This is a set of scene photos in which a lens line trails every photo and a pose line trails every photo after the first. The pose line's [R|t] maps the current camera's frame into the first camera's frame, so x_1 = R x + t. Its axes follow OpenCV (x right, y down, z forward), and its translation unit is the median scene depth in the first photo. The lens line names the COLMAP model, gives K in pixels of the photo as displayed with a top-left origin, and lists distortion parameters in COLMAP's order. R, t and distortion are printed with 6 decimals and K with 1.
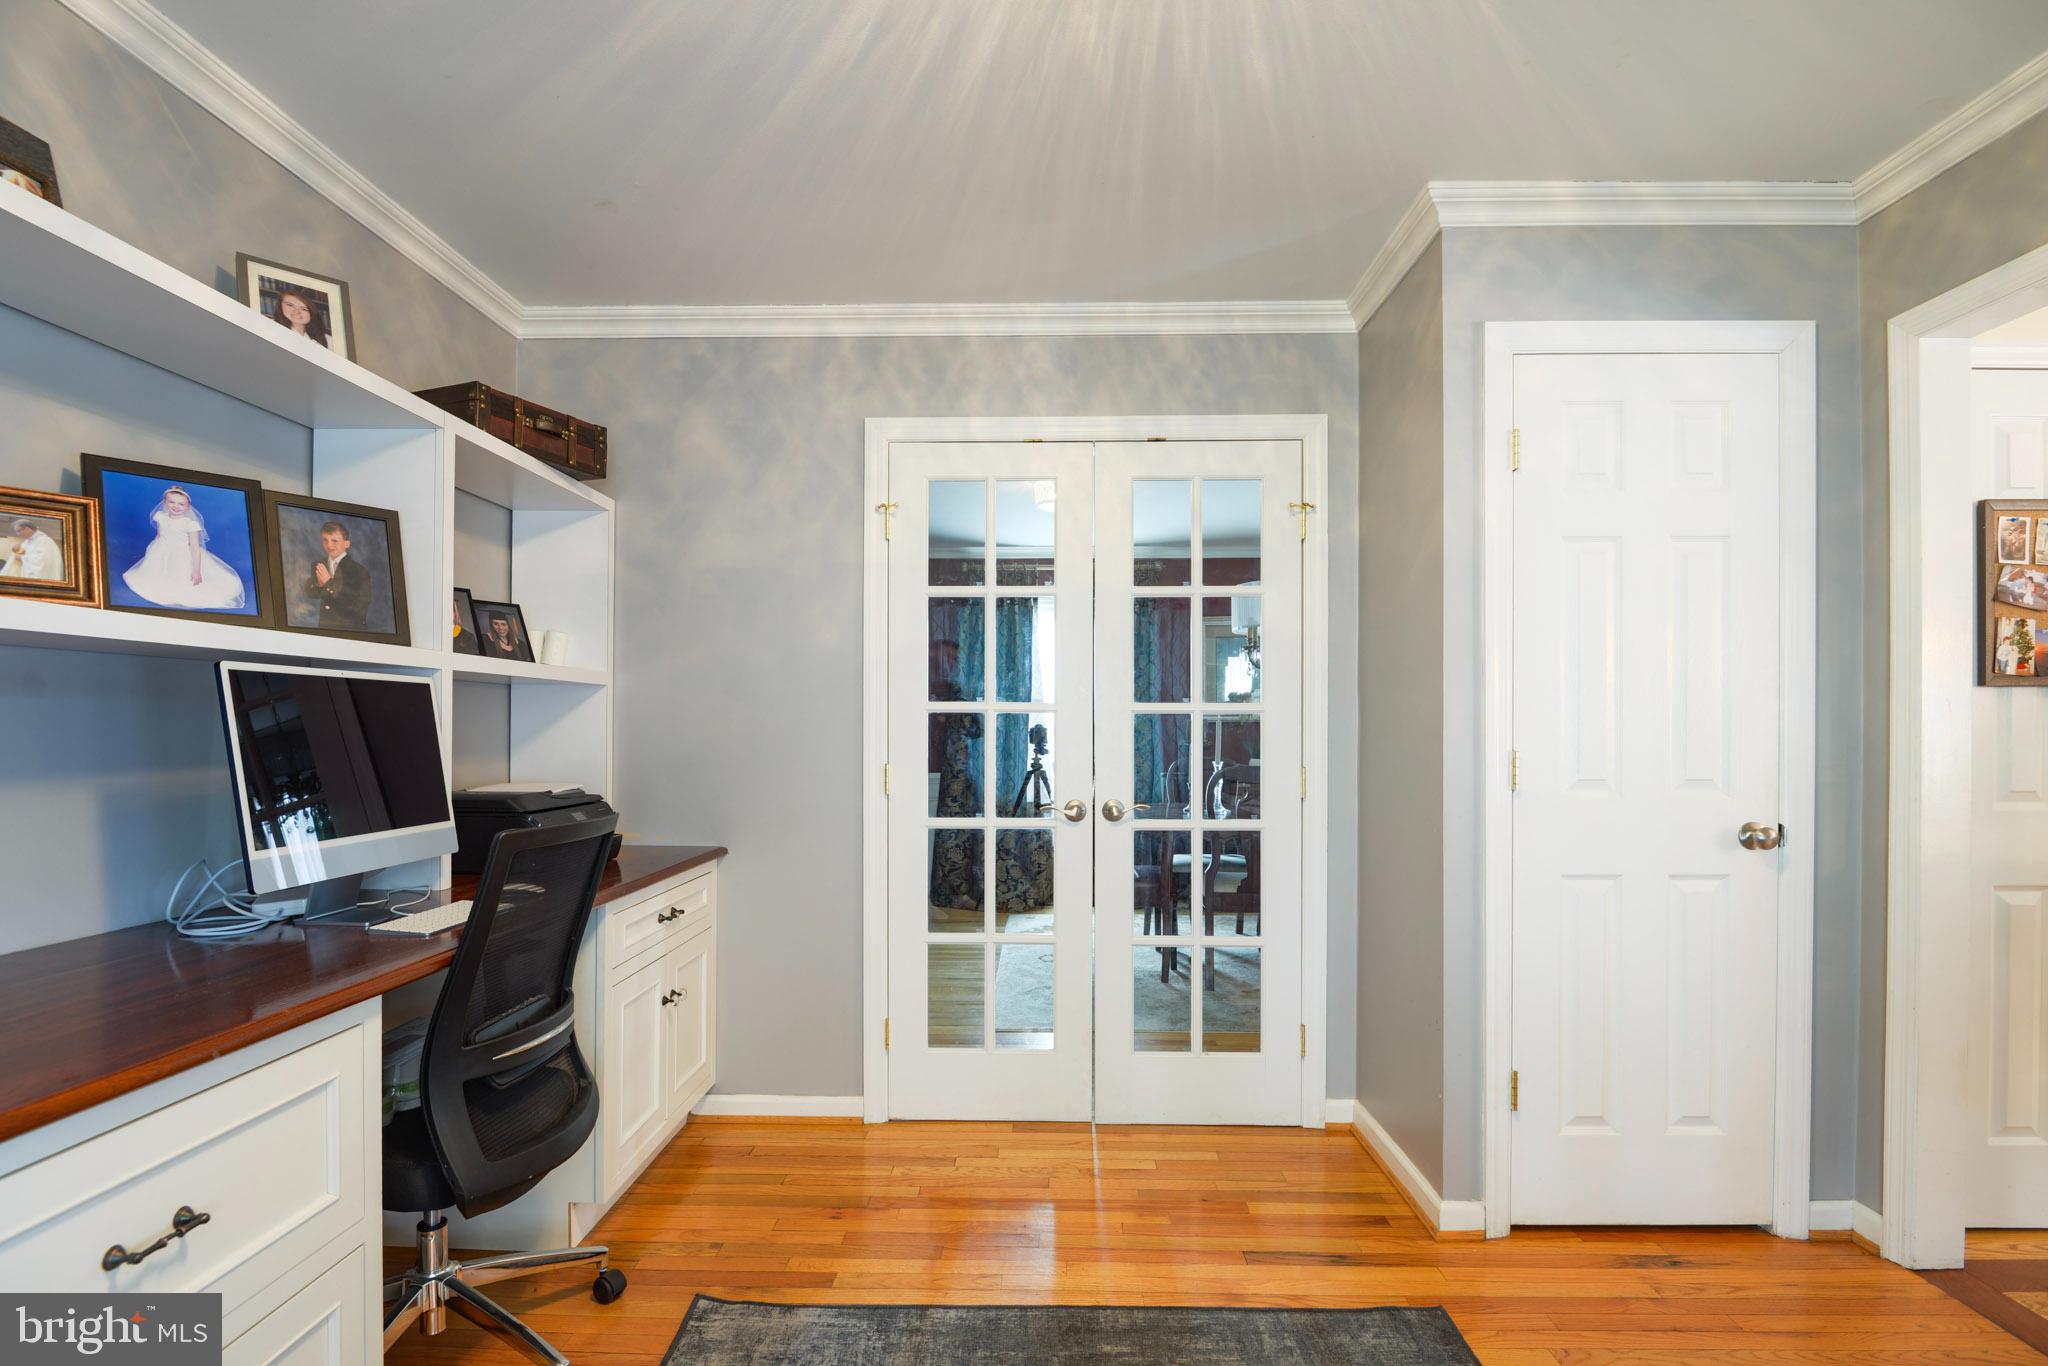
lens RADIAL K [[1029.3, 0, 1042.0], [0, 1029.3, 727.9], [0, 0, 1]] dist [-0.010929, -0.000378]
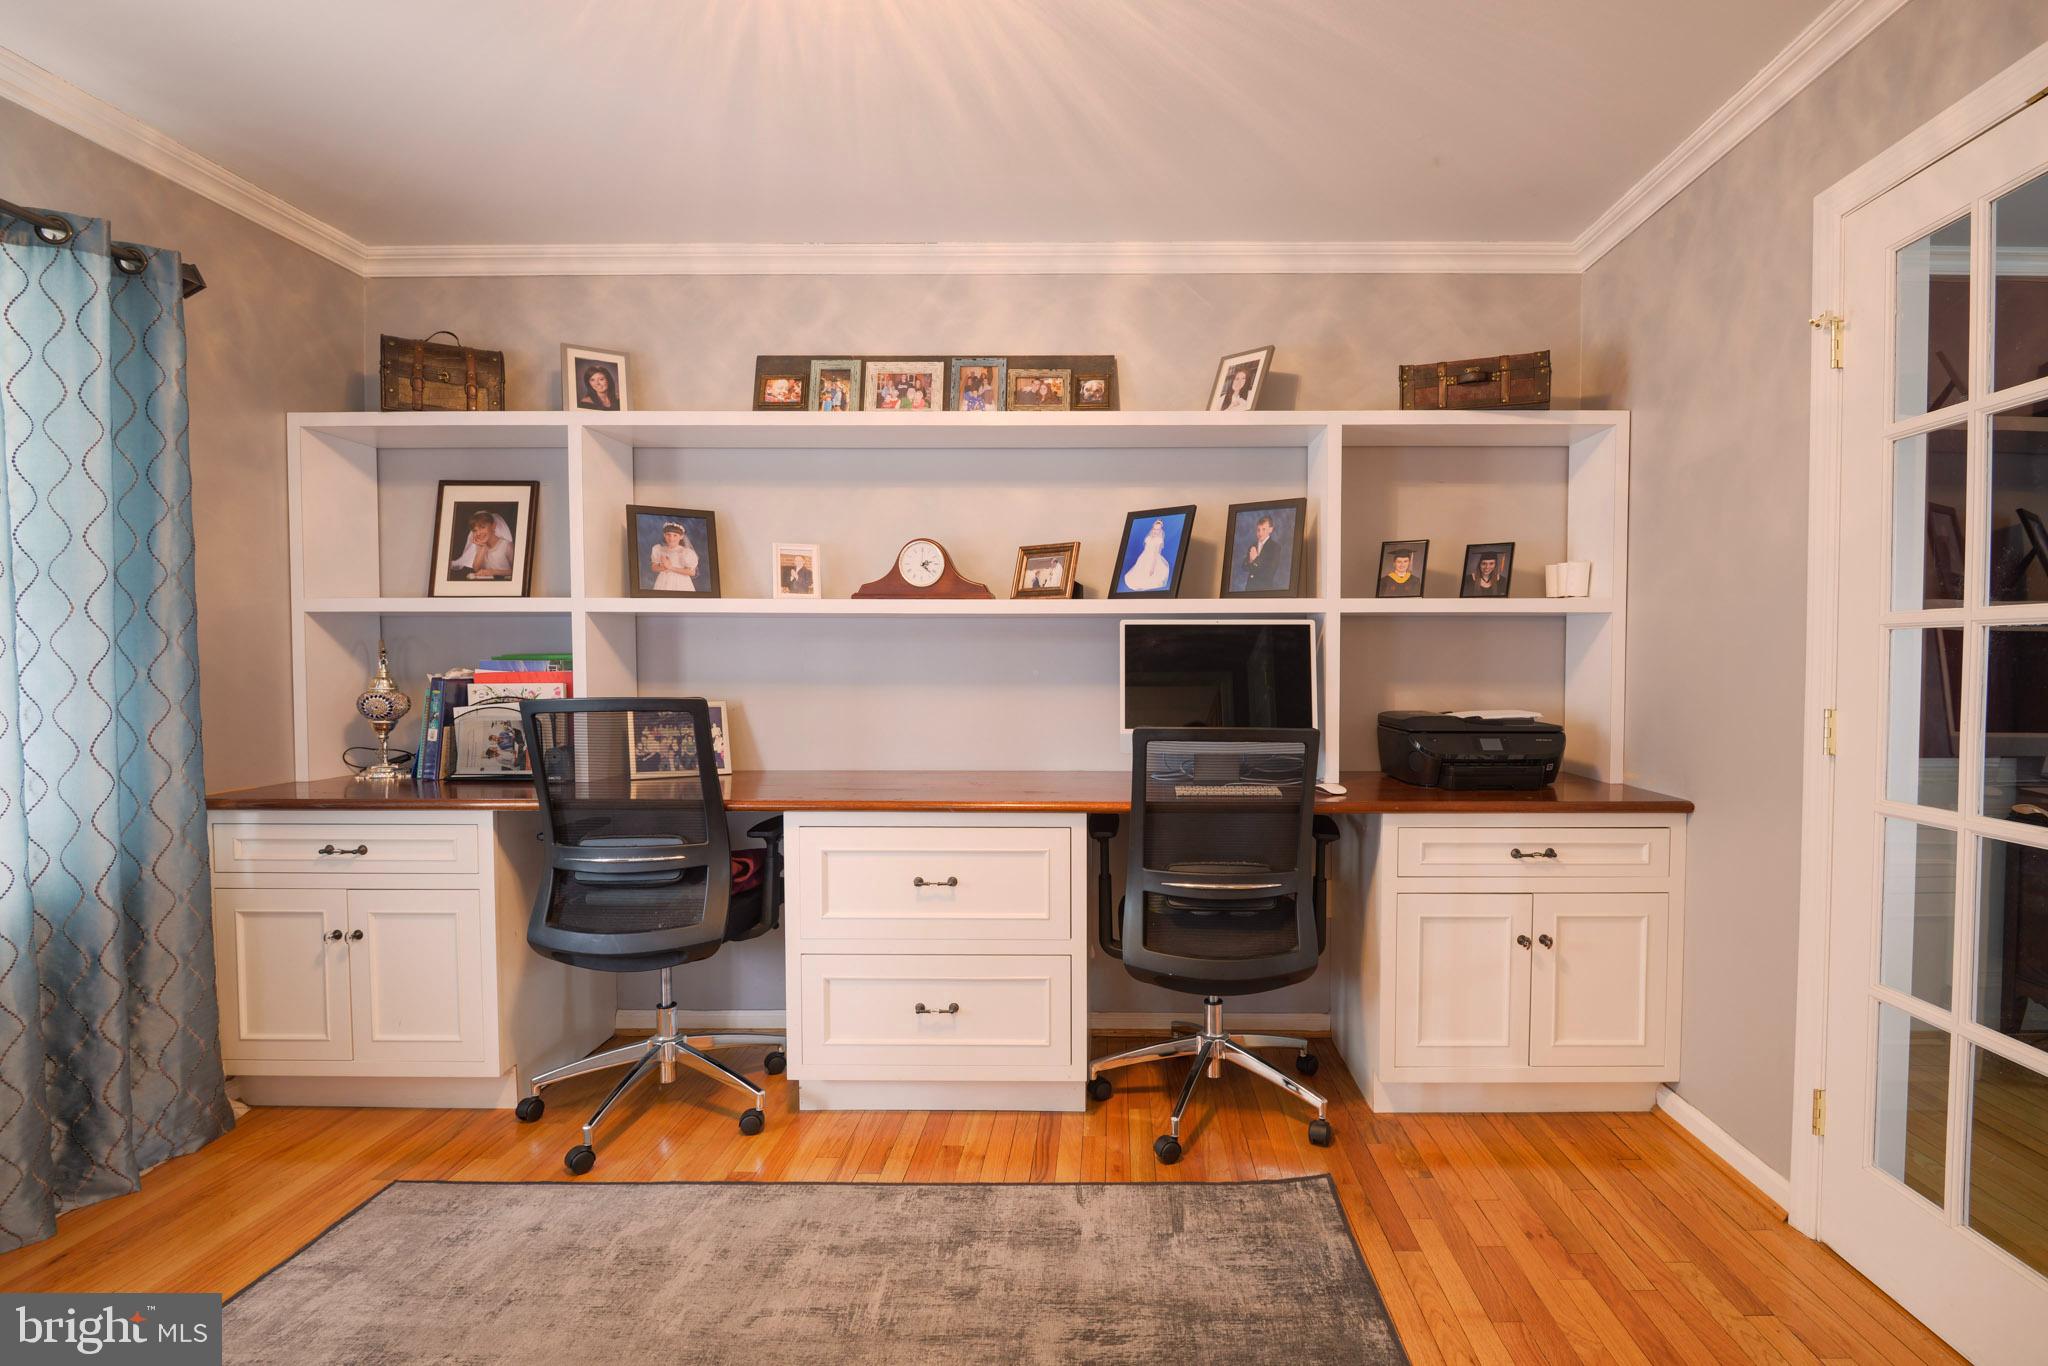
lens RADIAL K [[994.0, 0, 1024.4], [0, 994.0, 688.1], [0, 0, 1]] dist [-0.011375, -0.001250]
pose [[-0.057185, 0.022246, -0.998116, 0.629105], [-0.000503, 0.999751, 0.022311, 0.009327], [0.998363, 0.001778, -0.057160, 0.635267]]
